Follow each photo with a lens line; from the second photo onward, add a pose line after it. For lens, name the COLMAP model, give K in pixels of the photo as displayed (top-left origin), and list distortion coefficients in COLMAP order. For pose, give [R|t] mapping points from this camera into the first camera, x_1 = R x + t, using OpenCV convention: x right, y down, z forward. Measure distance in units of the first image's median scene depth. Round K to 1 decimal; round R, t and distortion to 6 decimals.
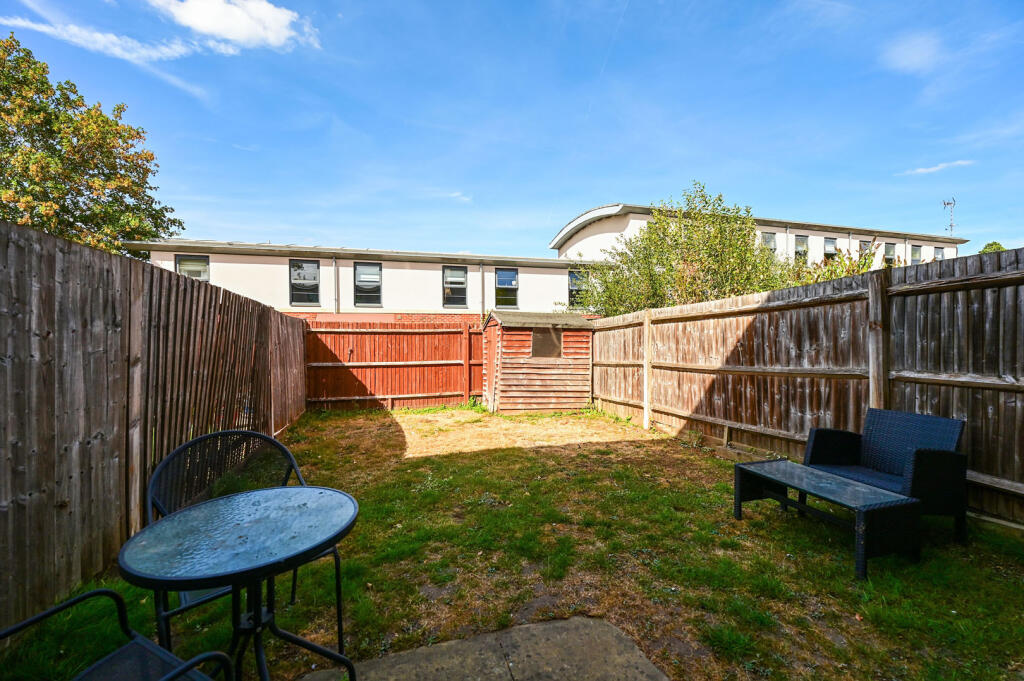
lens RADIAL K [[418.8, 0, 512.0], [0, 418.8, 340.5], [0, 0, 1]] dist [0.000180, 0.000057]
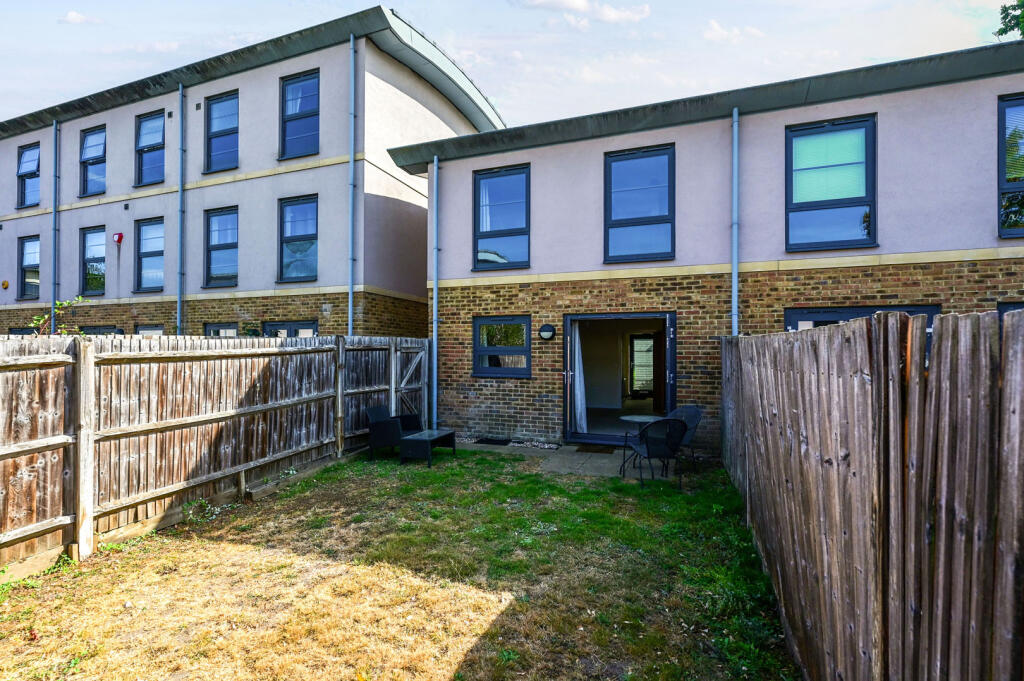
lens RADIAL K [[468.6, 0, 512.0], [0, 468.6, 340.5], [0, 0, 1]] dist [0.000306, 0.000042]
pose [[-0.800586, 0.016675, 0.598986, -0.687426], [0.008572, 0.999829, -0.016377, -0.079152], [-0.599157, -0.007976, -0.800592, 1.600028]]
